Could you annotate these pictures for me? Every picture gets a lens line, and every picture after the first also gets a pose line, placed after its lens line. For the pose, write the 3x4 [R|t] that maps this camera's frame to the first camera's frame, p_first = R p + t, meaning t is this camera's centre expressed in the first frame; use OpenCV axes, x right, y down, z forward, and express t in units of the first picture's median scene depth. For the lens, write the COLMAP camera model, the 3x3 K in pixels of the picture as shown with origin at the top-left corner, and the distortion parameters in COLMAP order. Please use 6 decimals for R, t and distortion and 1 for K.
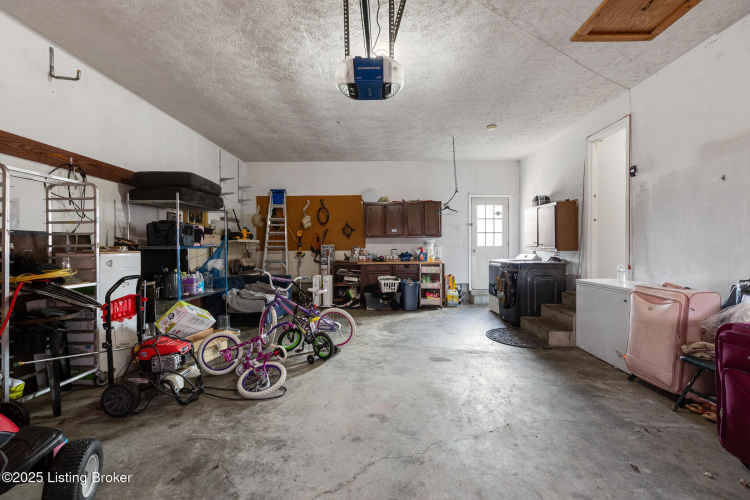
lens RADIAL K [[335.0, 0, 373.8], [0, 335.0, 250.2], [0, 0, 1]] dist [0.002301, -0.001272]
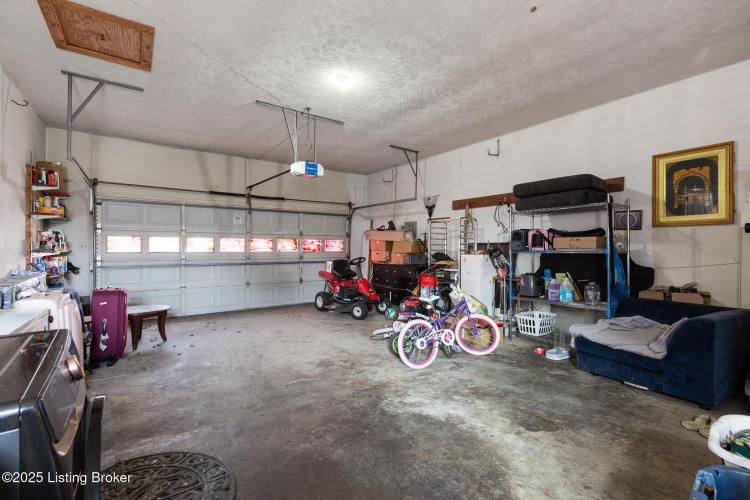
lens RADIAL K [[335.0, 0, 372.2], [0, 335.0, 248.1], [0, 0, 1]] dist [0.002301, -0.001272]
pose [[-0.780079, 0.004240, -0.625667, 0.620650], [0.001126, 0.999985, 0.005372, -0.022470], [0.625680, 0.003486, -0.780072, 1.884840]]
